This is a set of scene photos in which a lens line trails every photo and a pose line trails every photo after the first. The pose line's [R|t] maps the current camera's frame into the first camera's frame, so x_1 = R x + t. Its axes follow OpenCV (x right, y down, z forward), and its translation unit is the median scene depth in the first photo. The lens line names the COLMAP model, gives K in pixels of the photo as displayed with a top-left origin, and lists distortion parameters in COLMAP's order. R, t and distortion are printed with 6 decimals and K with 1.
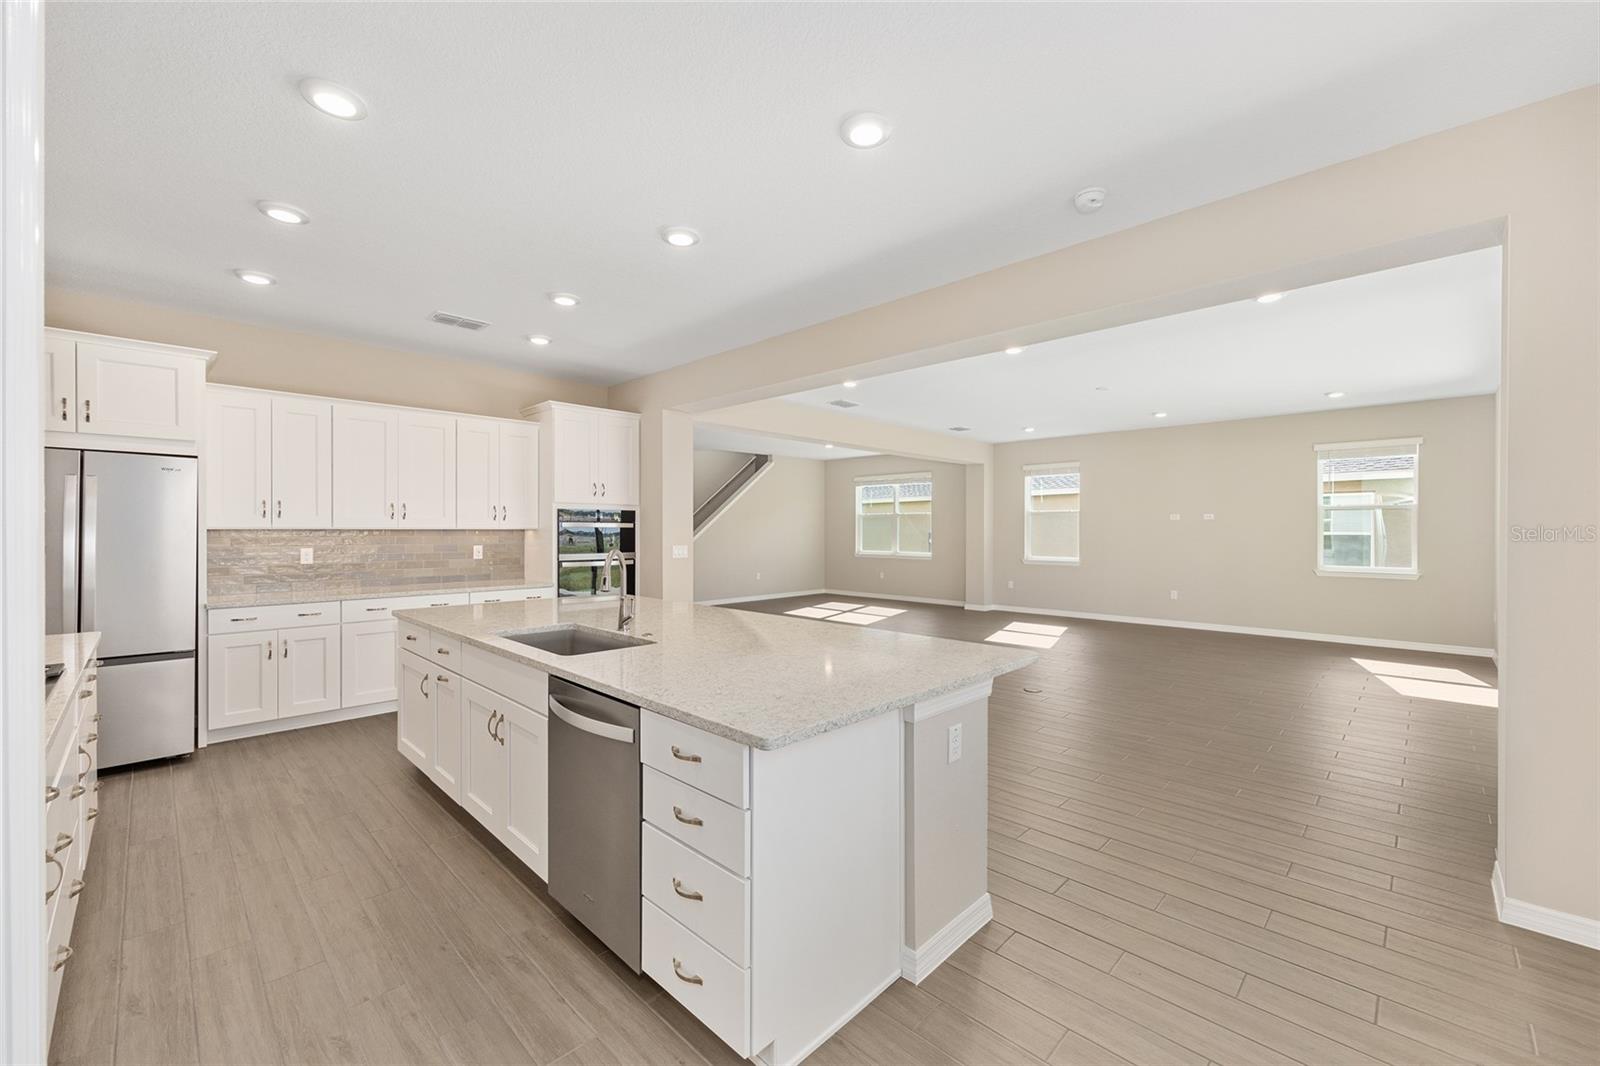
lens RADIAL K [[650.1, 0, 818.3], [0, 650.1, 529.8], [0, 0, 1]] dist [0.000967, -0.000217]
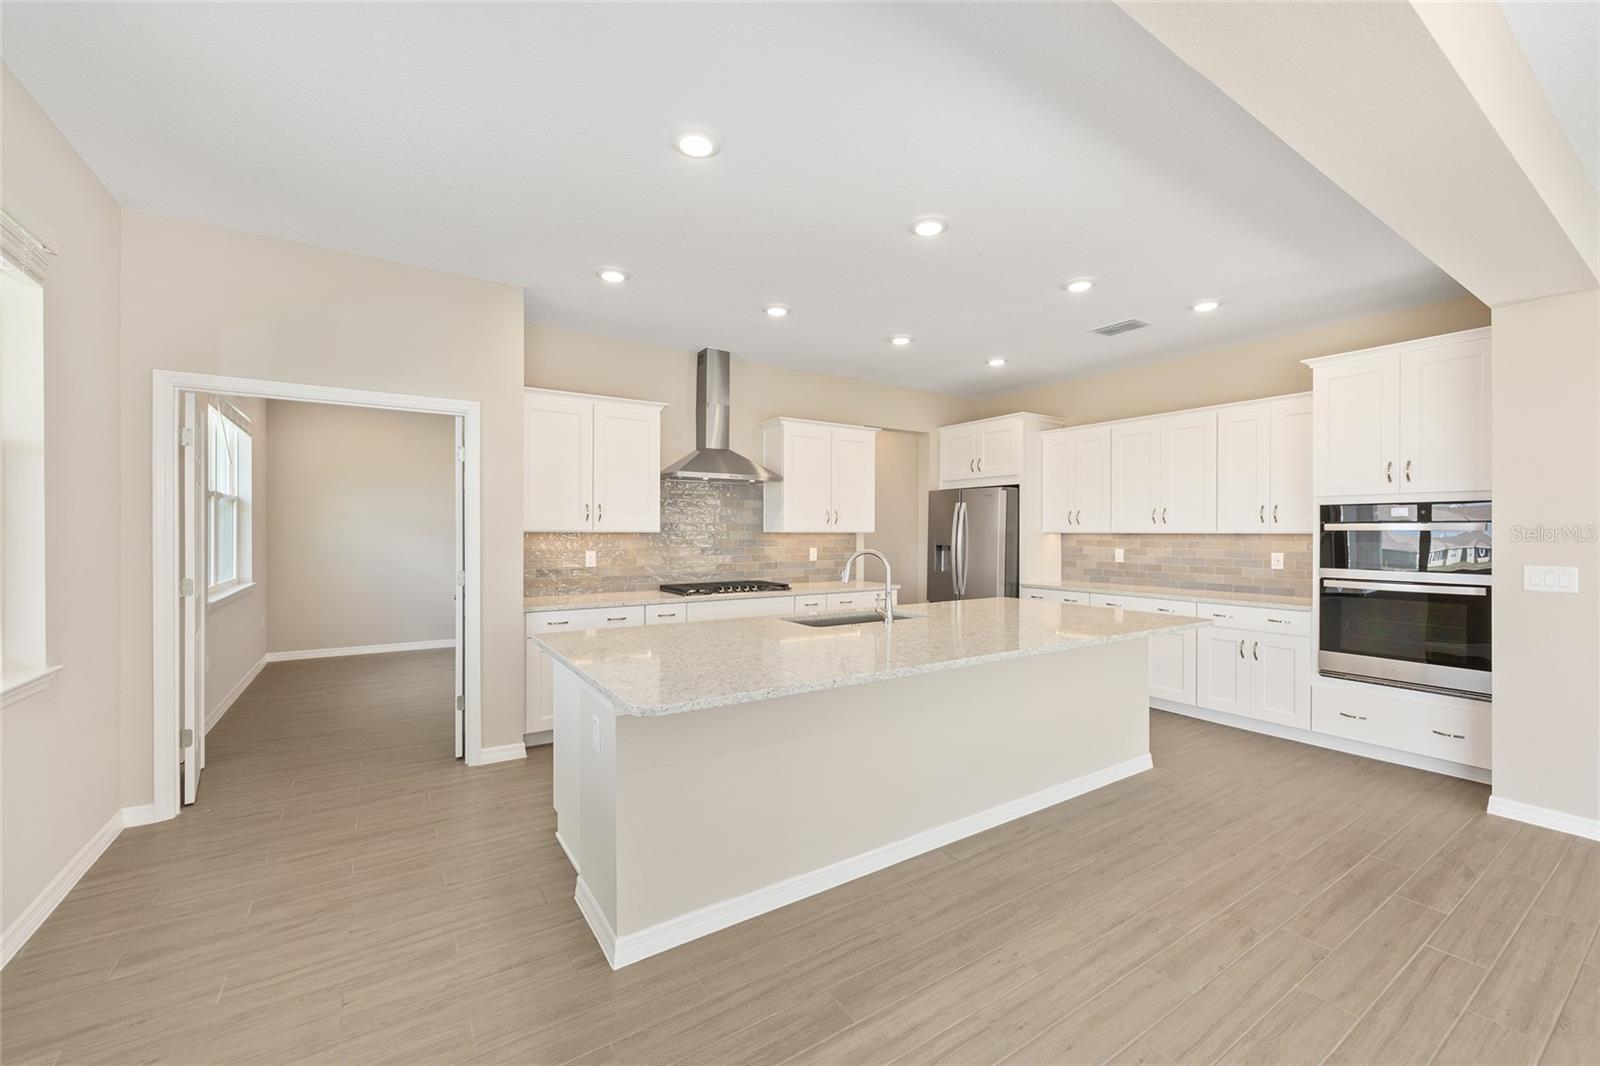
lens RADIAL K [[650.1, 0, 804.6], [0, 650.1, 533.8], [0, 0, 1]] dist [0.000967, -0.000217]
pose [[-0.207942, -0.000944, -0.978141, 0.474191], [-0.003156, 0.999995, -0.000294, 0.001844], [0.978136, 0.003026, -0.207944, 0.647481]]
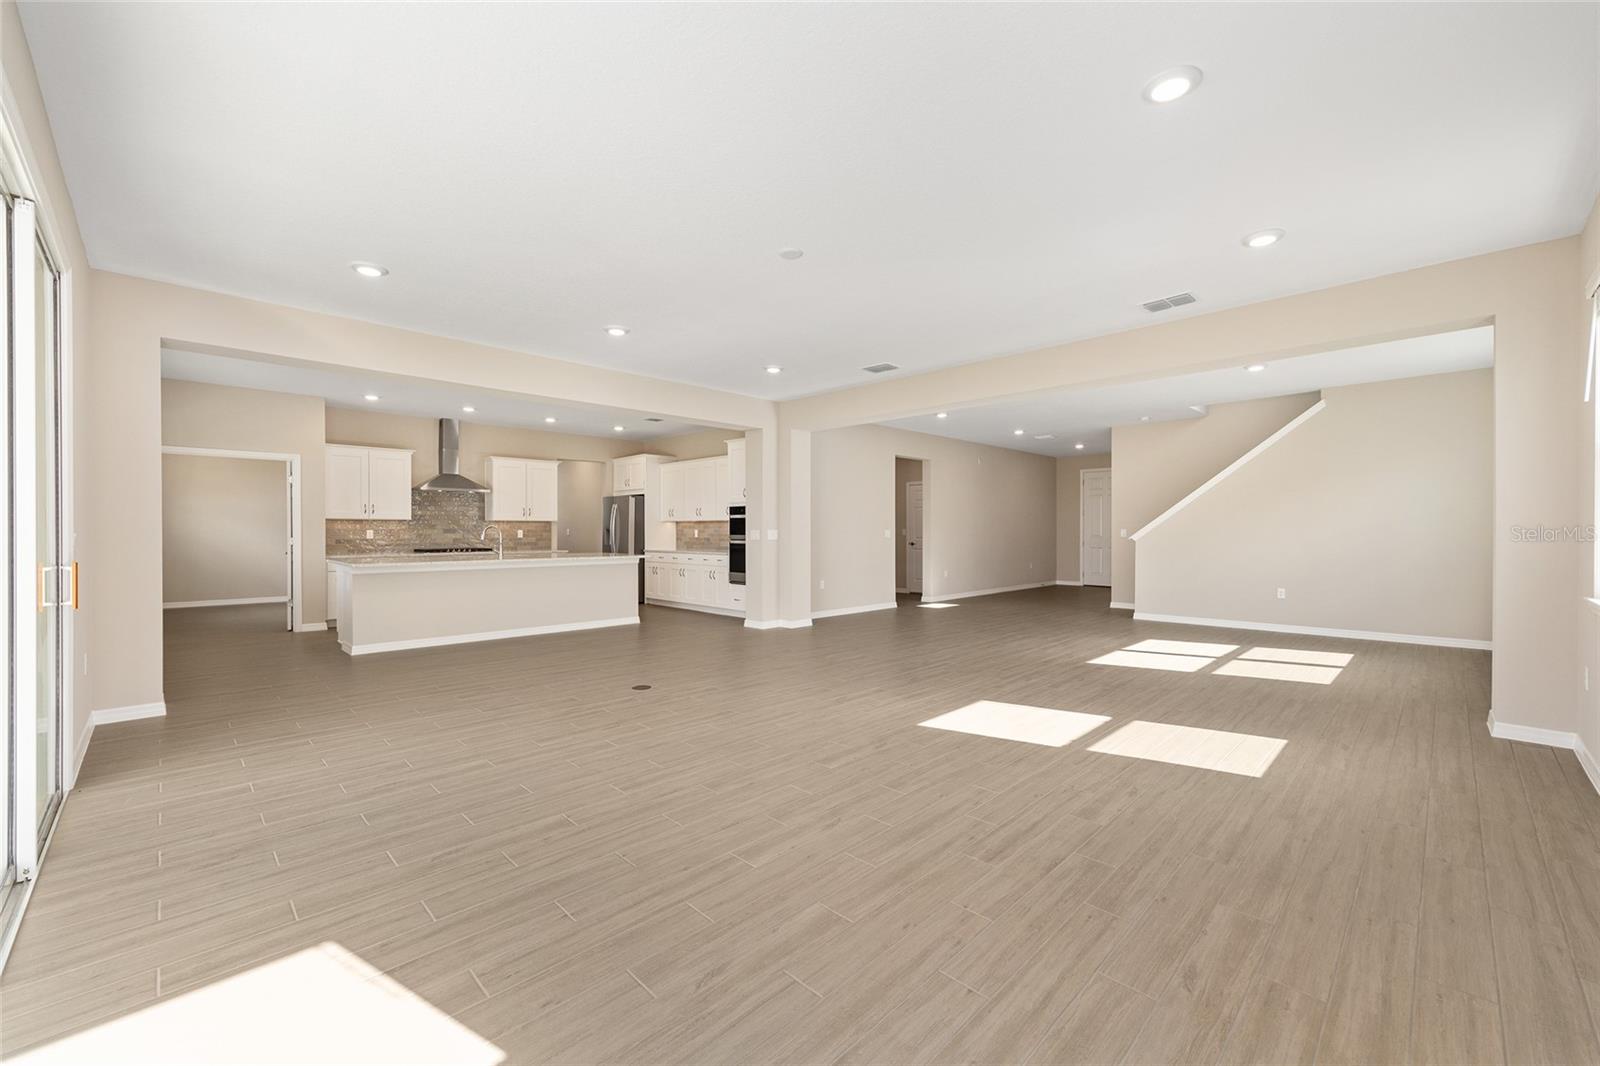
lens RADIAL K [[650.1, 0, 808.5], [0, 650.1, 536.6], [0, 0, 1]] dist [0.000967, -0.000217]
pose [[-0.019597, 0.005414, -0.999793, 1.320247], [0.000676, 0.999985, 0.005402, 0.036240], [0.999808, -0.000570, -0.019600, 1.345941]]
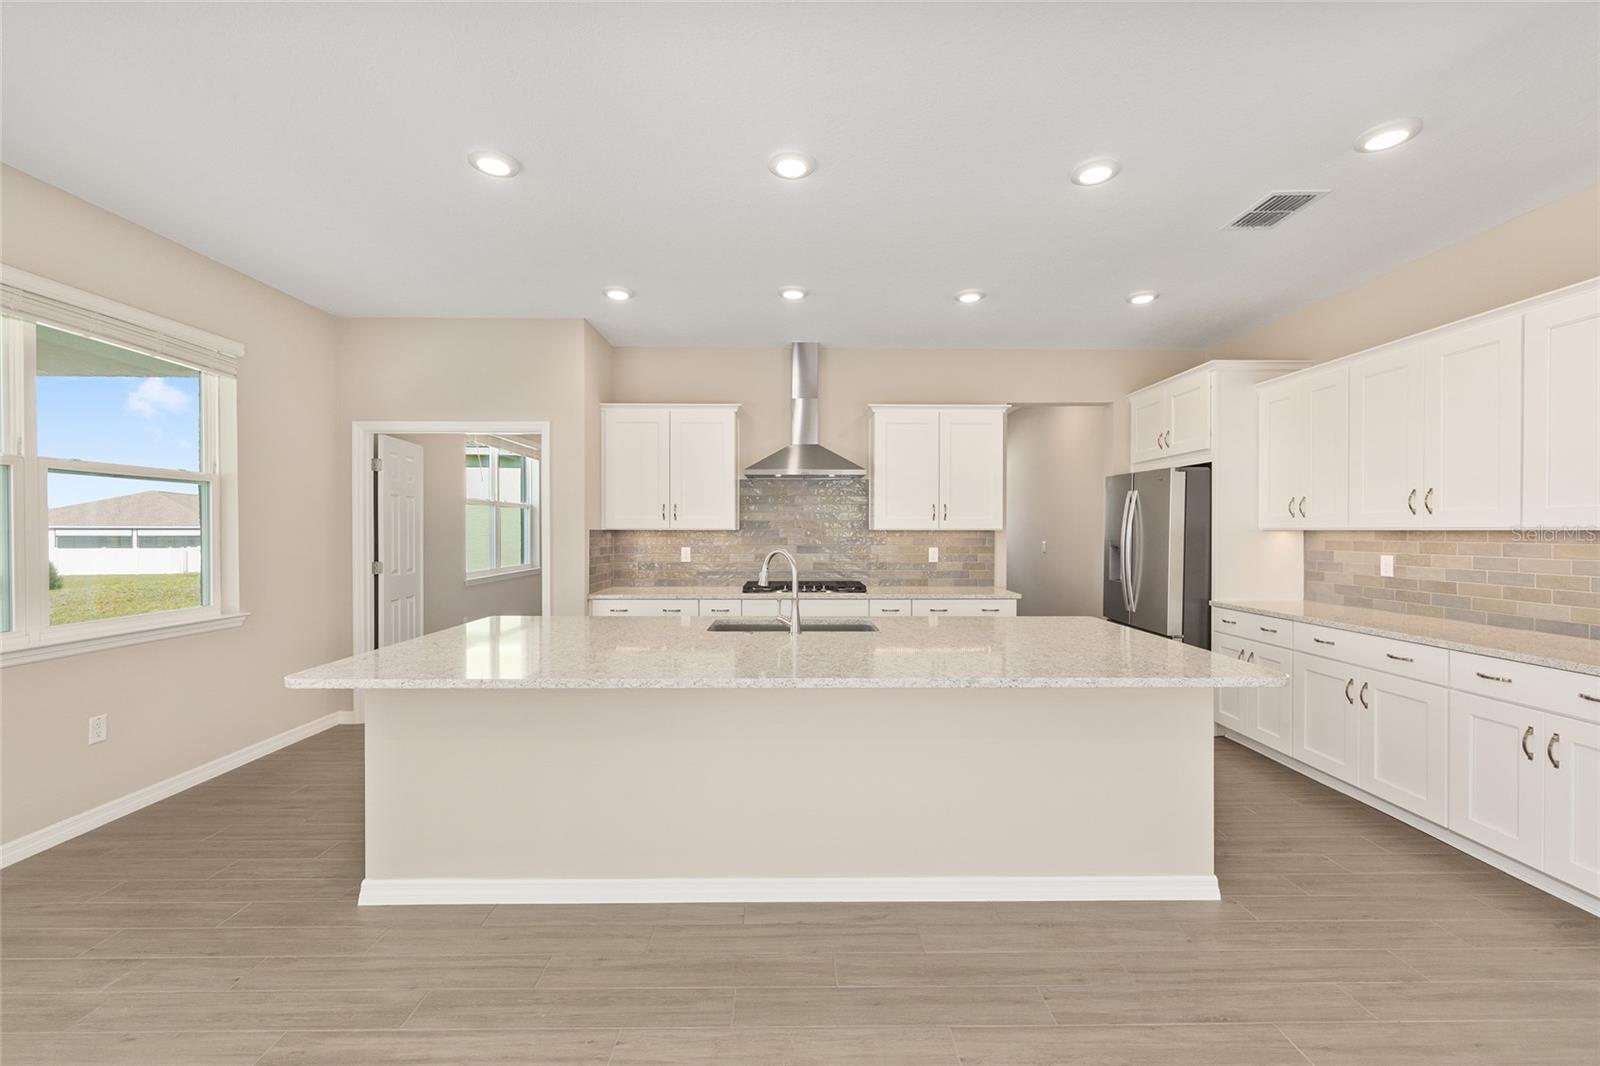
lens RADIAL K [[650.1, 0, 800.1], [0, 650.1, 533.2], [0, 0, 1]] dist [0.000967, -0.000217]
pose [[-0.710004, 0.000285, -0.704198, 0.212210], [-0.002992, 0.999990, 0.003421, 0.001343], [0.704191, 0.004536, -0.709996, 1.000826]]
